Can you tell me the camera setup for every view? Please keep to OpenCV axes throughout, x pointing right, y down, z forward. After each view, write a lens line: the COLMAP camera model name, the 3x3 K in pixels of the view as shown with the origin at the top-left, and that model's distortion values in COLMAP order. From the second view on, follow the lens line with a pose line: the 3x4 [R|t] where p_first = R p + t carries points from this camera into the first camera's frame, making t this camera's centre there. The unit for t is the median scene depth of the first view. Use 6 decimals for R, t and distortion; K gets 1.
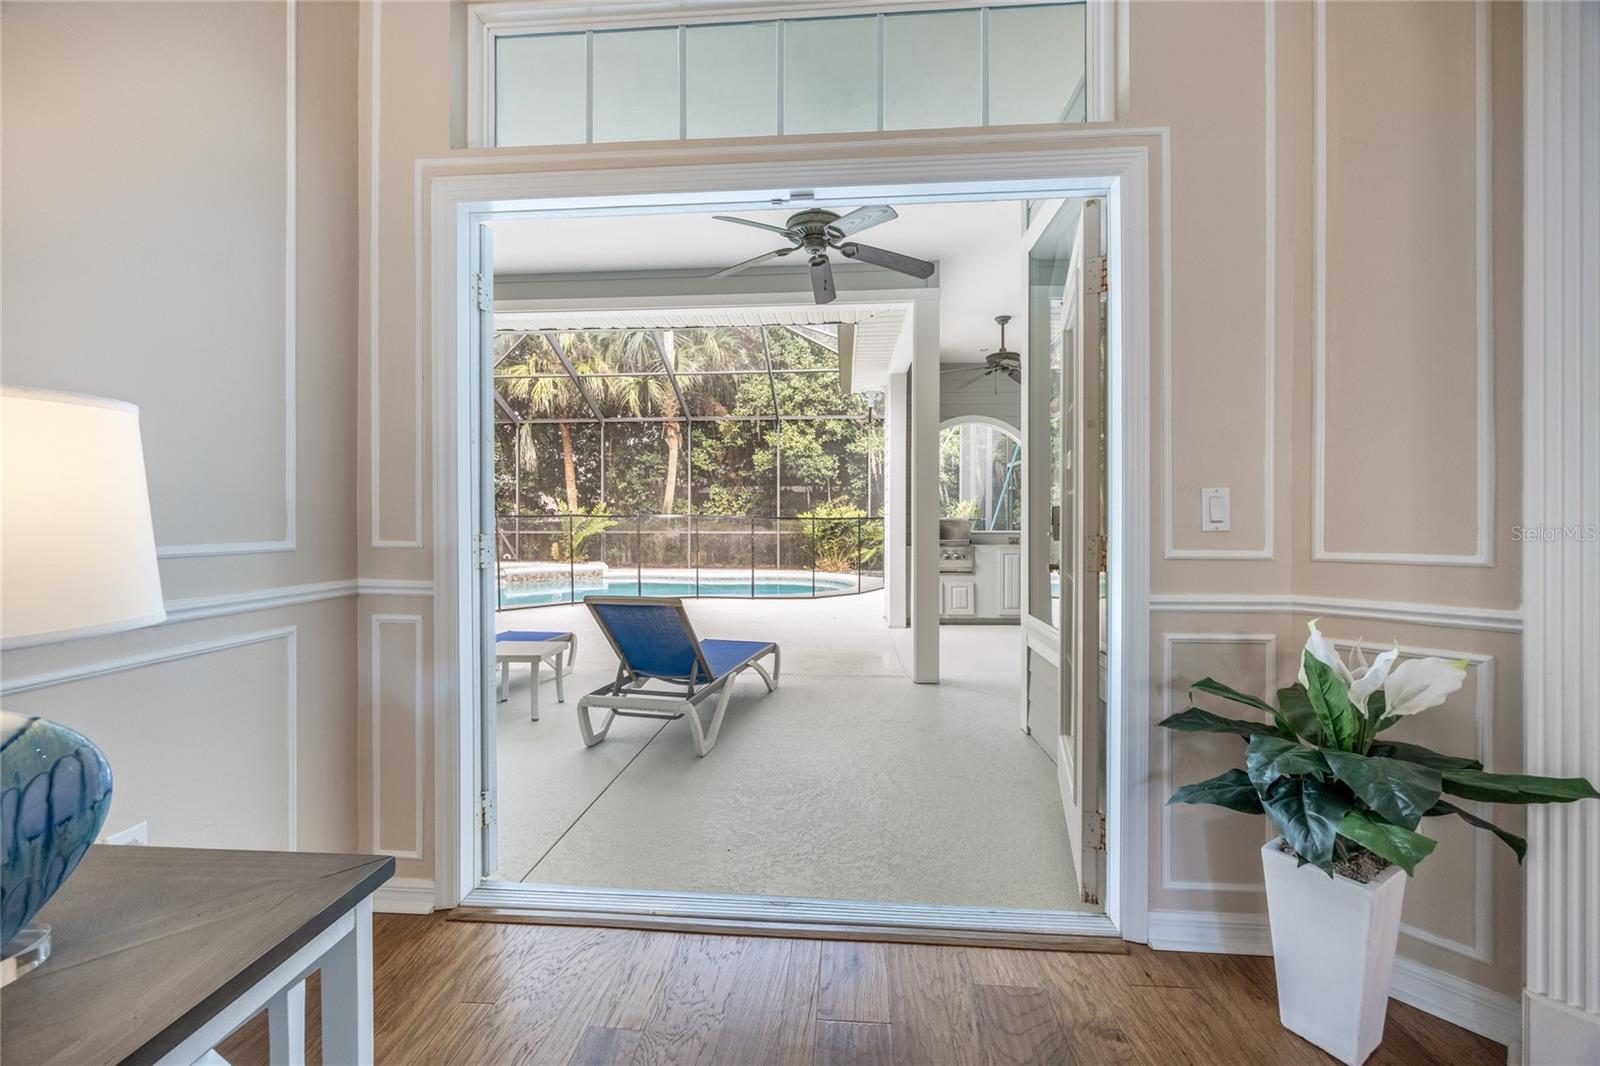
lens RADIAL K [[618.5, 0, 797.1], [0, 618.5, 525.5], [0, 0, 1]] dist [0.004279, -0.000247]
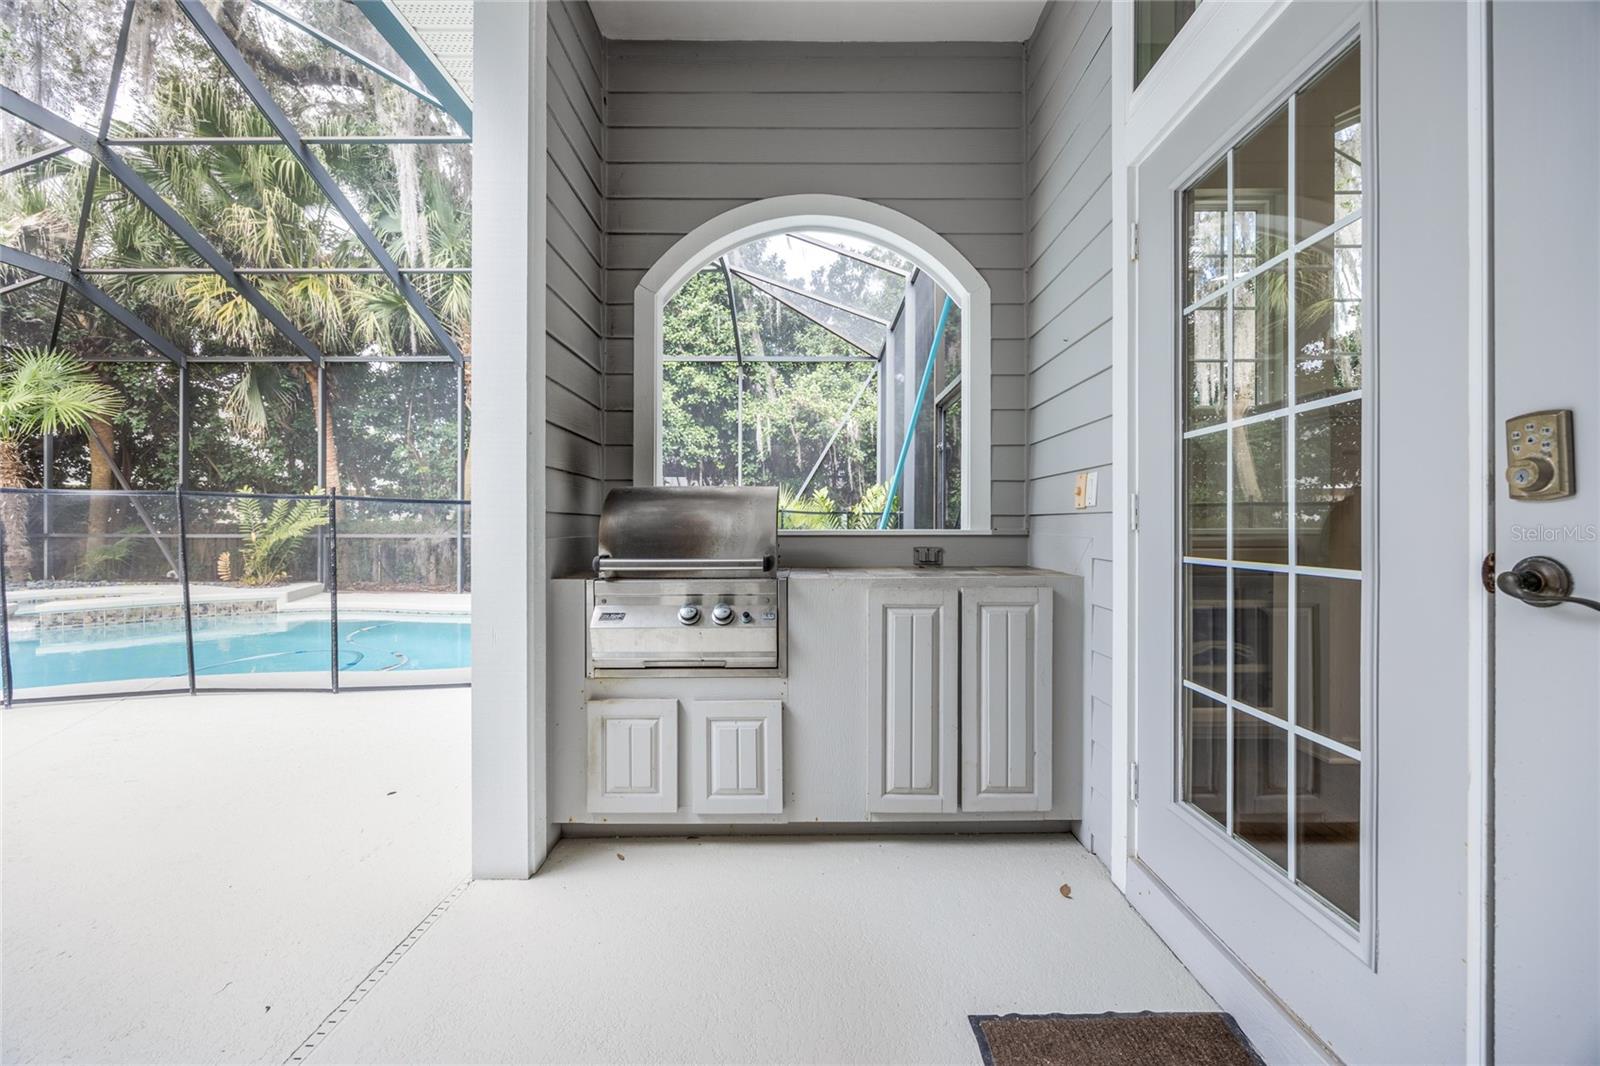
lens RADIAL K [[618.5, 0, 806.6], [0, 618.5, 532.4], [0, 0, 1]] dist [0.004279, -0.000247]
pose [[0.996846, 0.002359, 0.079323, 0.130544], [-0.002437, 0.999997, 0.000890, 0.005685], [-0.079321, -0.001081, 0.996849, 0.339248]]
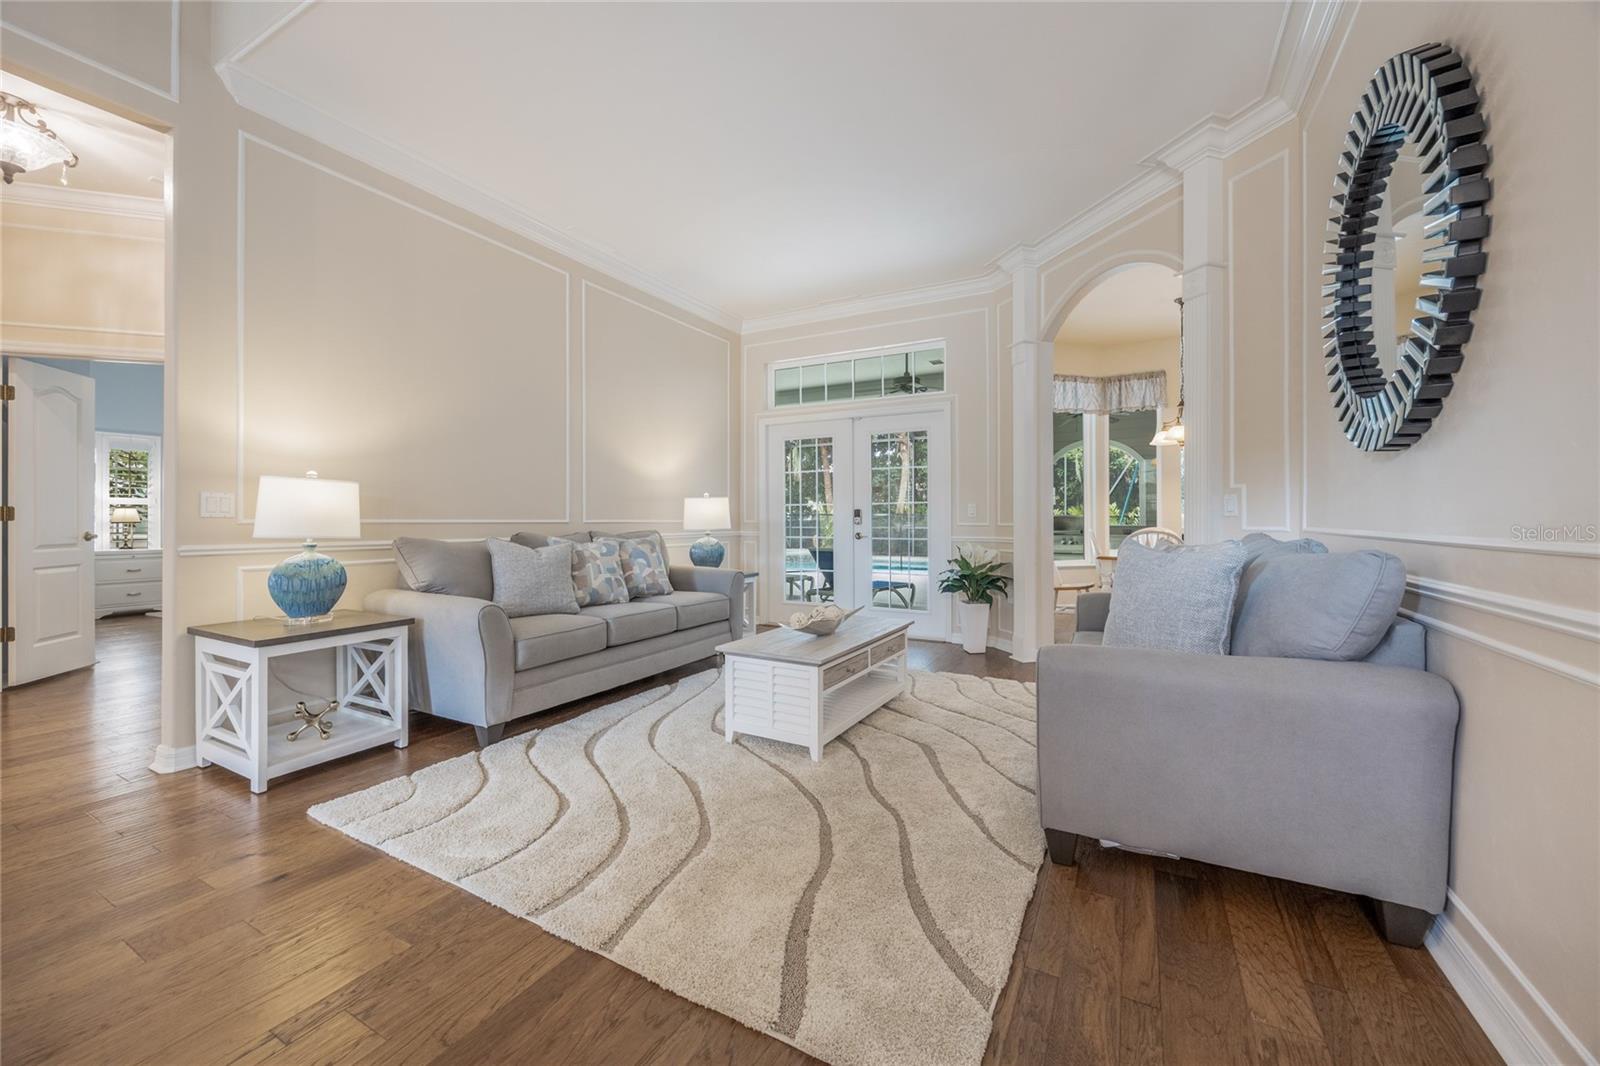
lens RADIAL K [[618.5, 0, 799.2], [0, 618.5, 527.1], [0, 0, 1]] dist [0.004279, -0.000247]
pose [[0.912968, 0.003266, -0.408018, 0.128178], [-0.002697, 0.999994, 0.001970, 0.006995], [0.408022, -0.000698, 0.912972, -0.254850]]
